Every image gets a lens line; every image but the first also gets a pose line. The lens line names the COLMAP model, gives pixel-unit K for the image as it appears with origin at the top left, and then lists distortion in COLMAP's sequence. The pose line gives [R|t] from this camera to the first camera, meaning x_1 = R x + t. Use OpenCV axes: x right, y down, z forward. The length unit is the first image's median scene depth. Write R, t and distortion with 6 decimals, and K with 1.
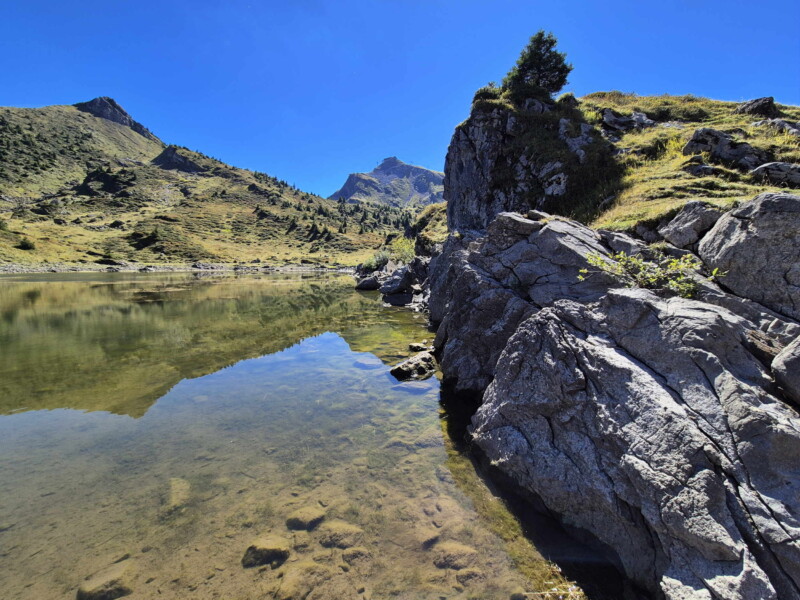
lens RADIAL K [[327.5, 0, 399.7], [0, 327.5, 302.4], [0, 0, 1]] dist [0.002334, -0.000041]
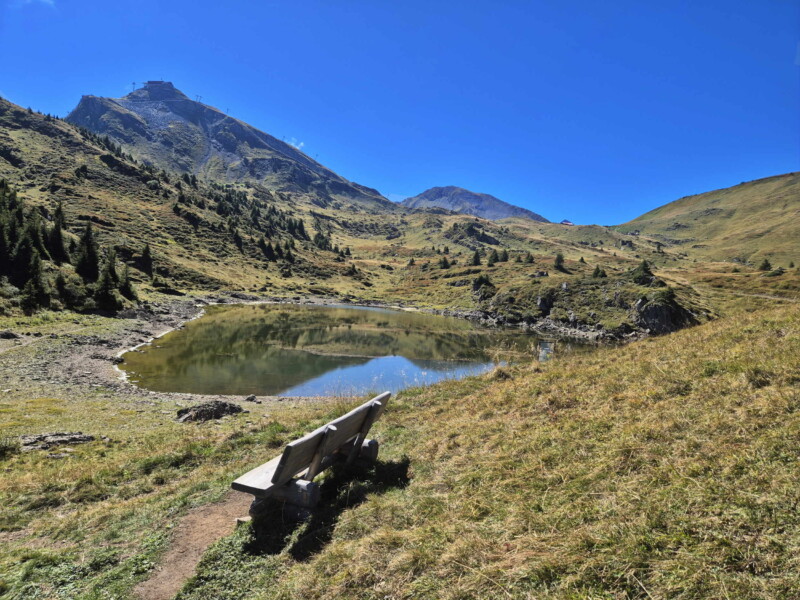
lens RADIAL K [[532.3, 0, 407.2], [0, 532.3, 301.3], [0, 0, 1]] dist [0.081214, -0.073806]
pose [[0.878403, 0.032704, 0.476801, -0.509545], [-0.010592, 0.998743, -0.048990, -0.015430], [-0.477803, 0.037982, 0.877645, -0.312376]]
